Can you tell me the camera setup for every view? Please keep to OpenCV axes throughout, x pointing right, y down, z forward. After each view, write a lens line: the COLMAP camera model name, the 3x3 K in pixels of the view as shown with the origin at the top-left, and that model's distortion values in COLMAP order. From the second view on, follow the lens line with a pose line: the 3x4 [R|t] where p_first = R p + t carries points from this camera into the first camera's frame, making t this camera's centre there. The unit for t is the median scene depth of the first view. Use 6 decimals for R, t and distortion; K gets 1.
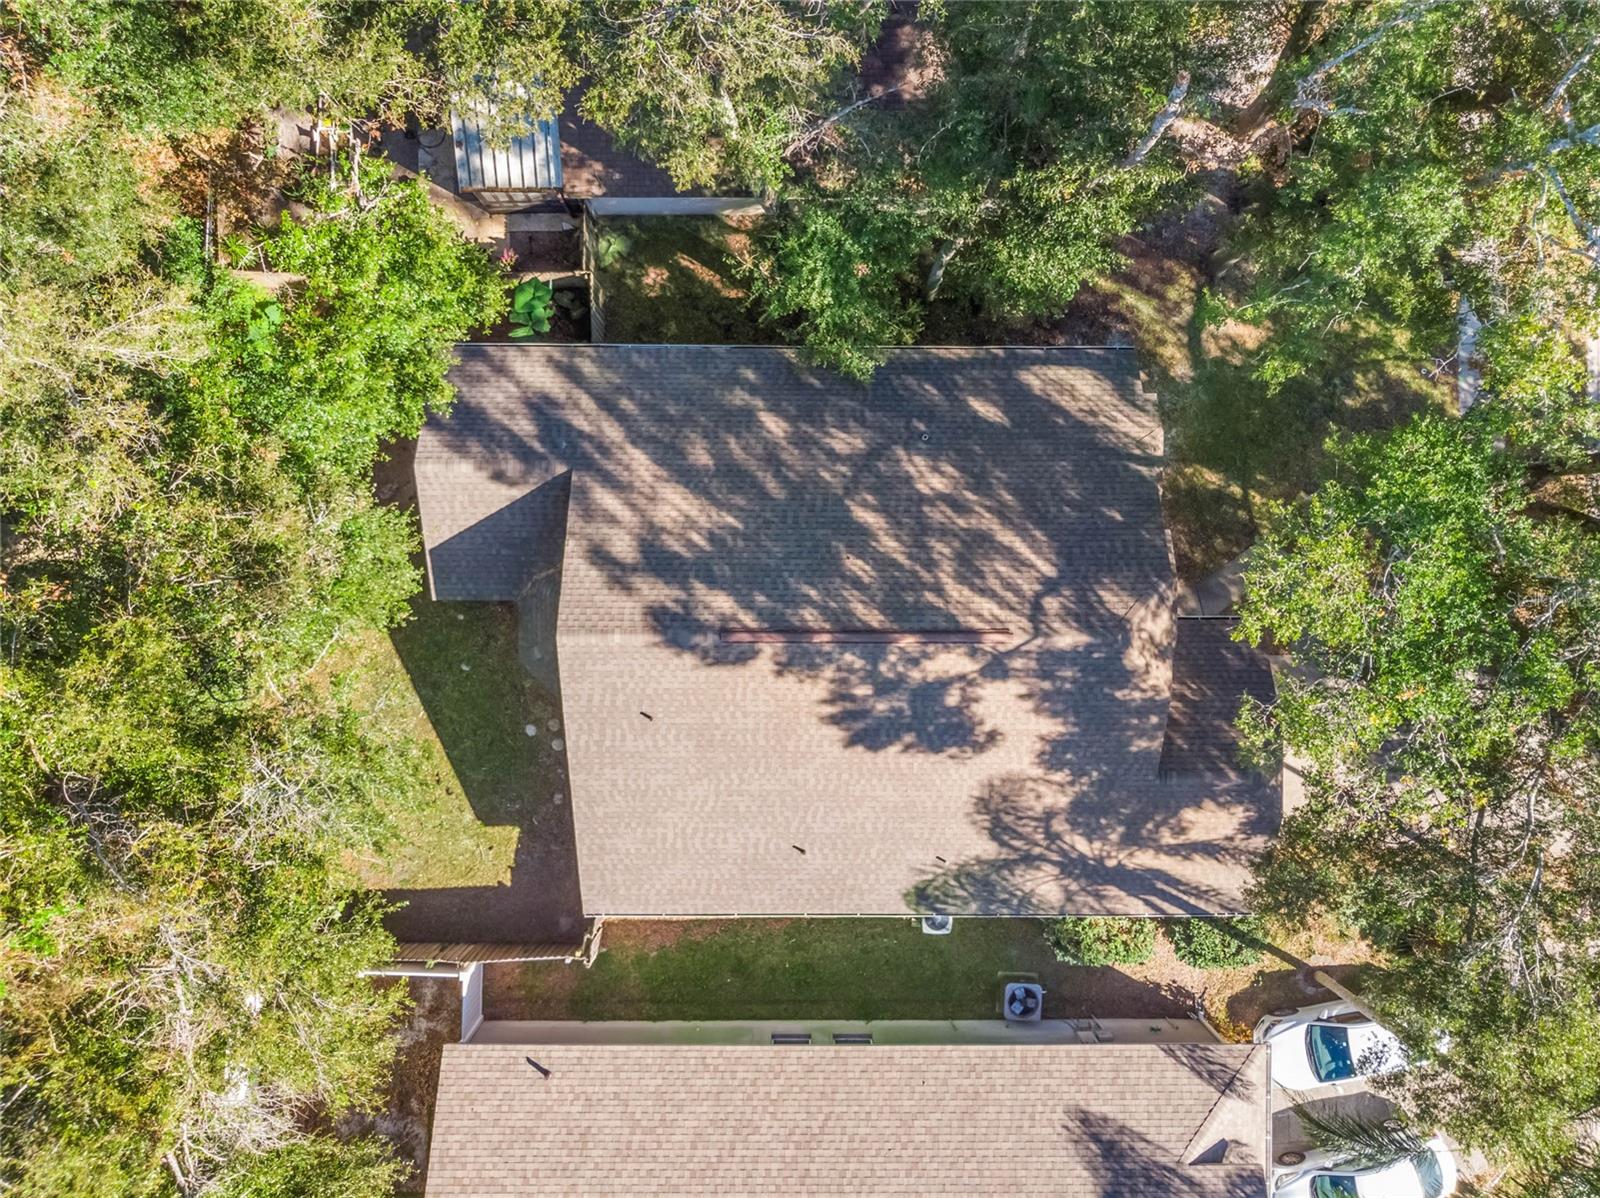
lens RADIAL K [[1213.7, 0, 800.0], [0, 1213.7, 599.0], [0, 0, 1]] dist [-0.016160, 0.009031]
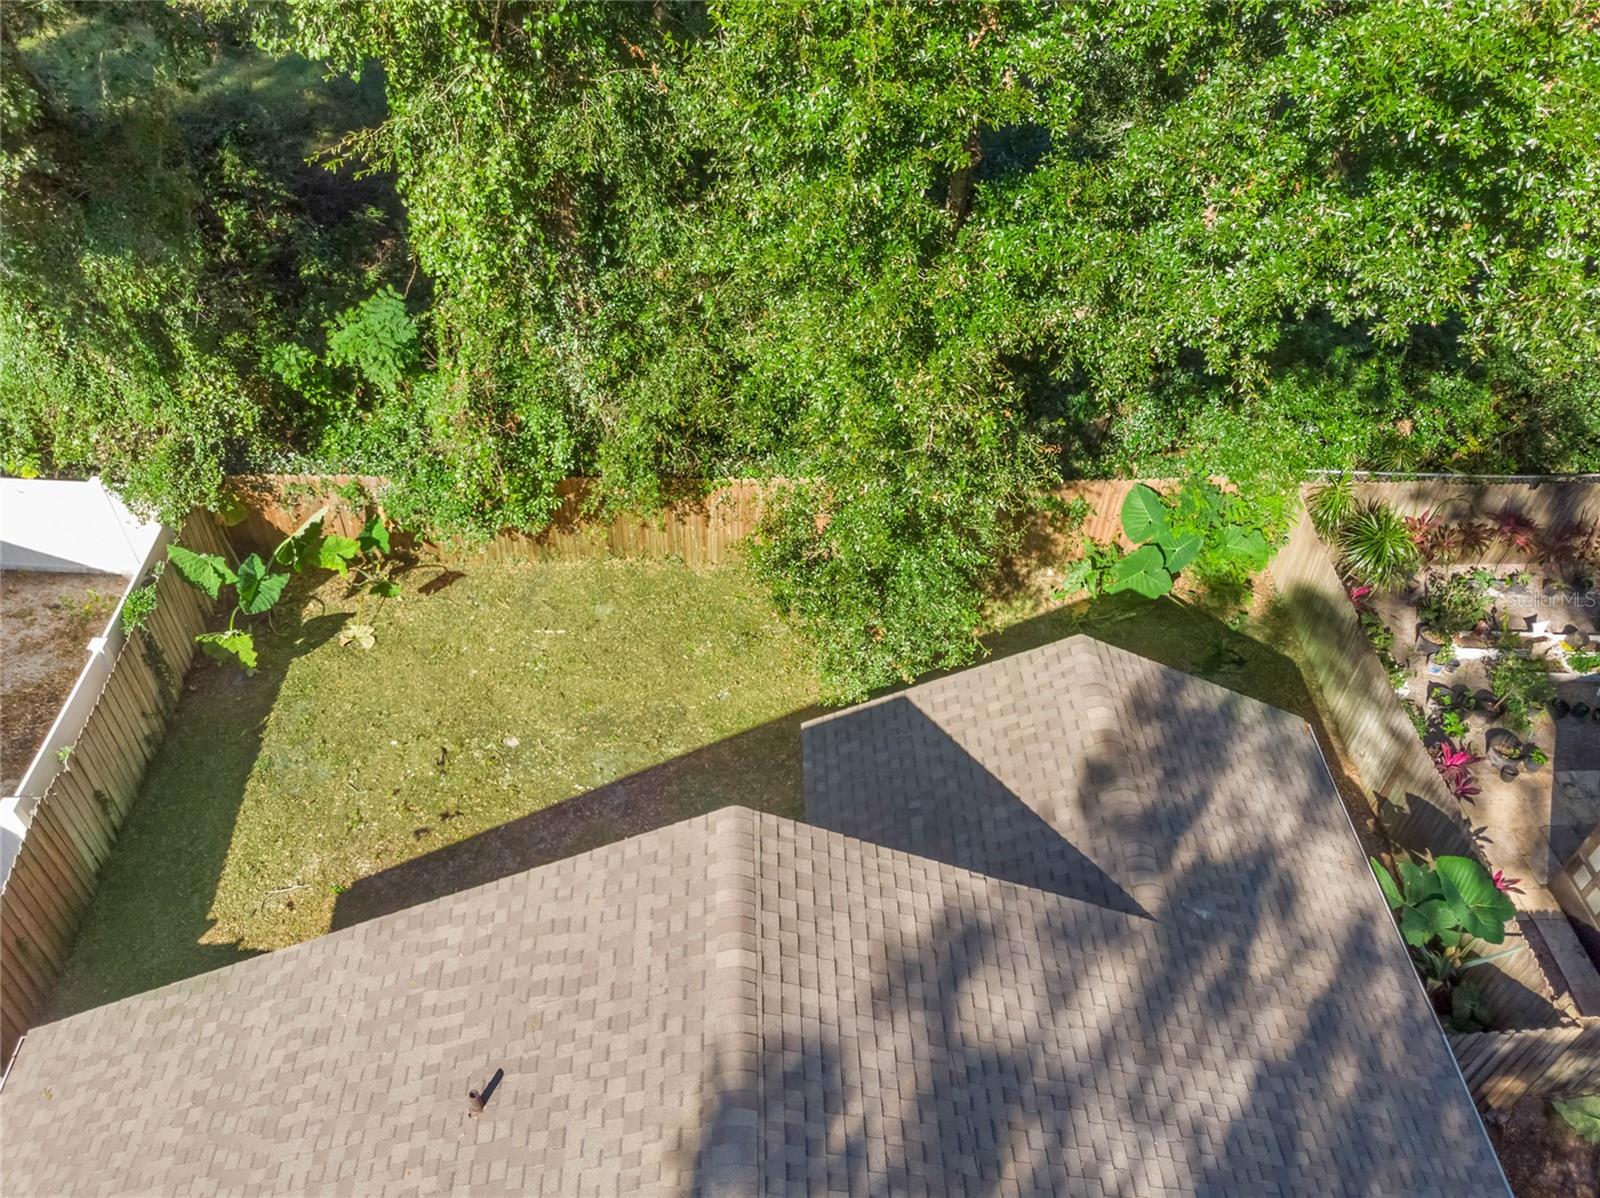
lens RADIAL K [[1213.7, 0, 800.0], [0, 1213.7, 599.0], [0, 0, 1]] dist [-0.016160, 0.009031]
pose [[0.039083, 0.699148, -0.713908, 0.016699], [-0.998511, 0.000120, -0.054547, 0.030795], [-0.038051, 0.714977, 0.698112, 0.651086]]
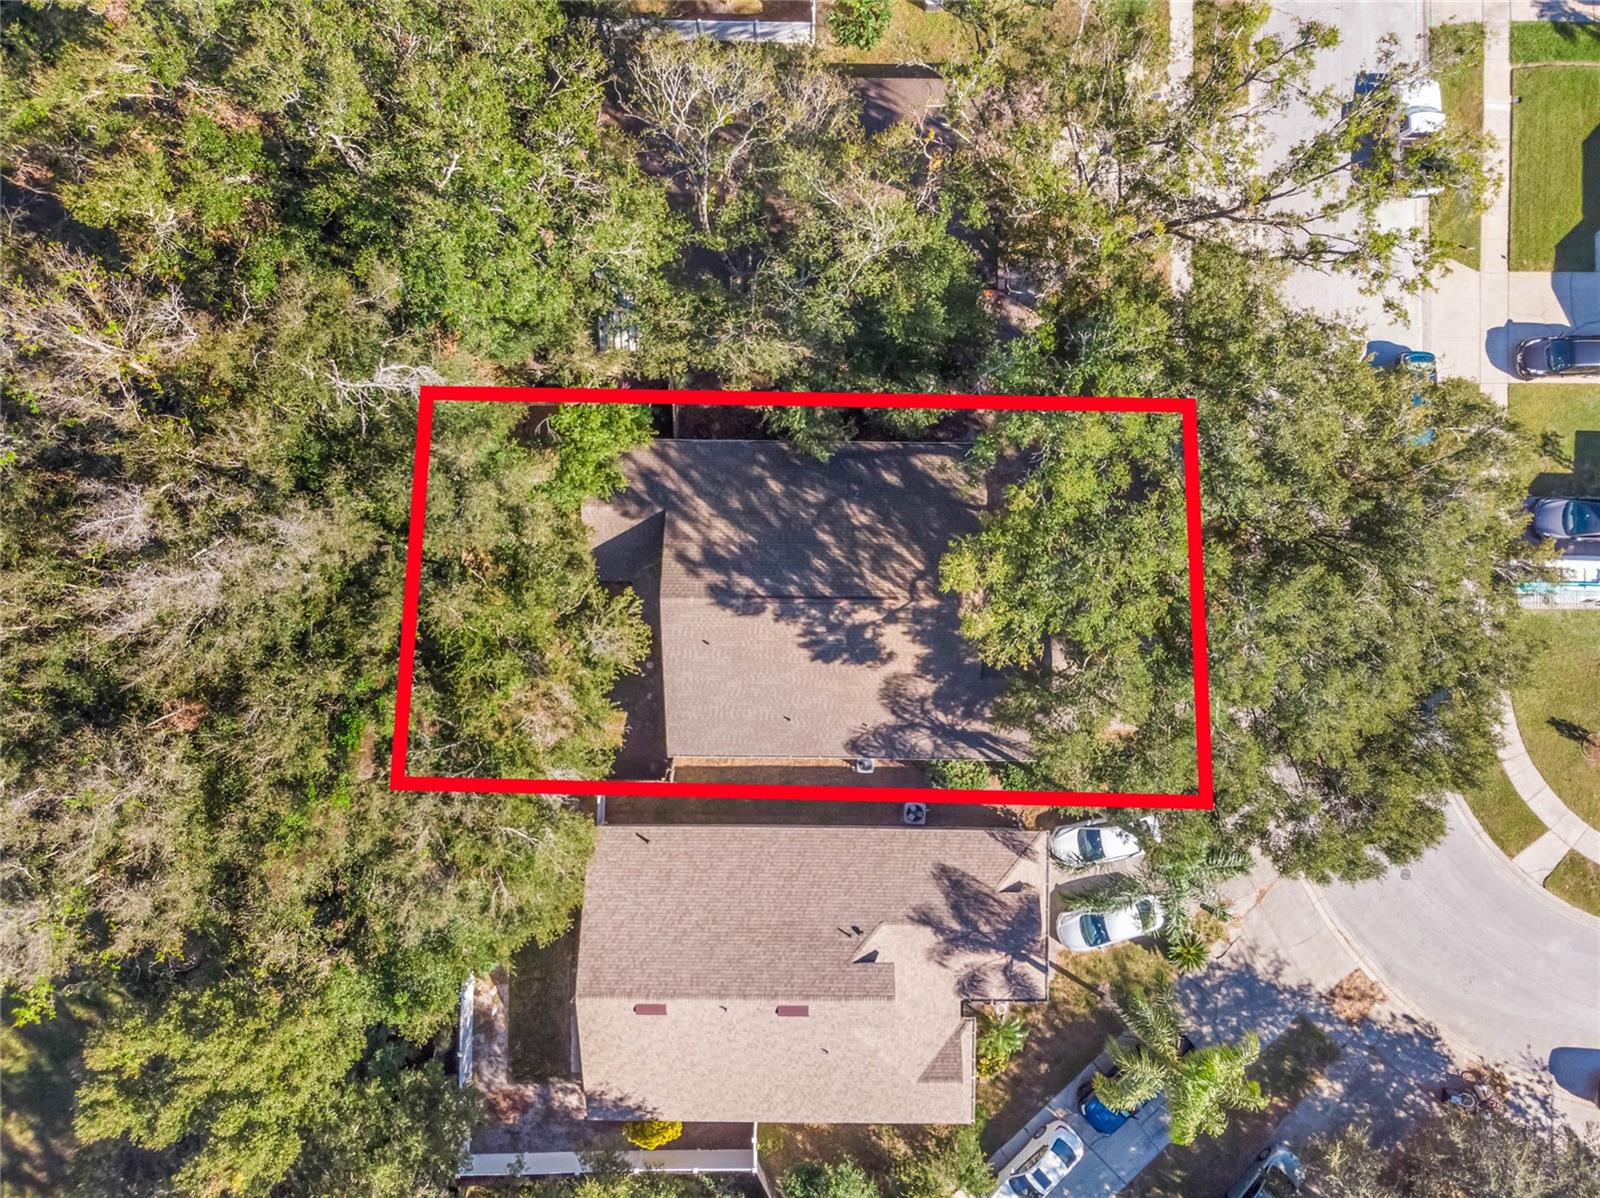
lens RADIAL K [[1213.7, 0, 800.0], [0, 1213.7, 599.0], [0, 0, 1]] dist [-0.016160, 0.009031]
pose [[0.999961, 0.007404, -0.004861, 0.026957], [-0.007415, 0.999970, -0.002202, 0.030923], [0.004844, 0.002238, 0.999986, -0.847198]]
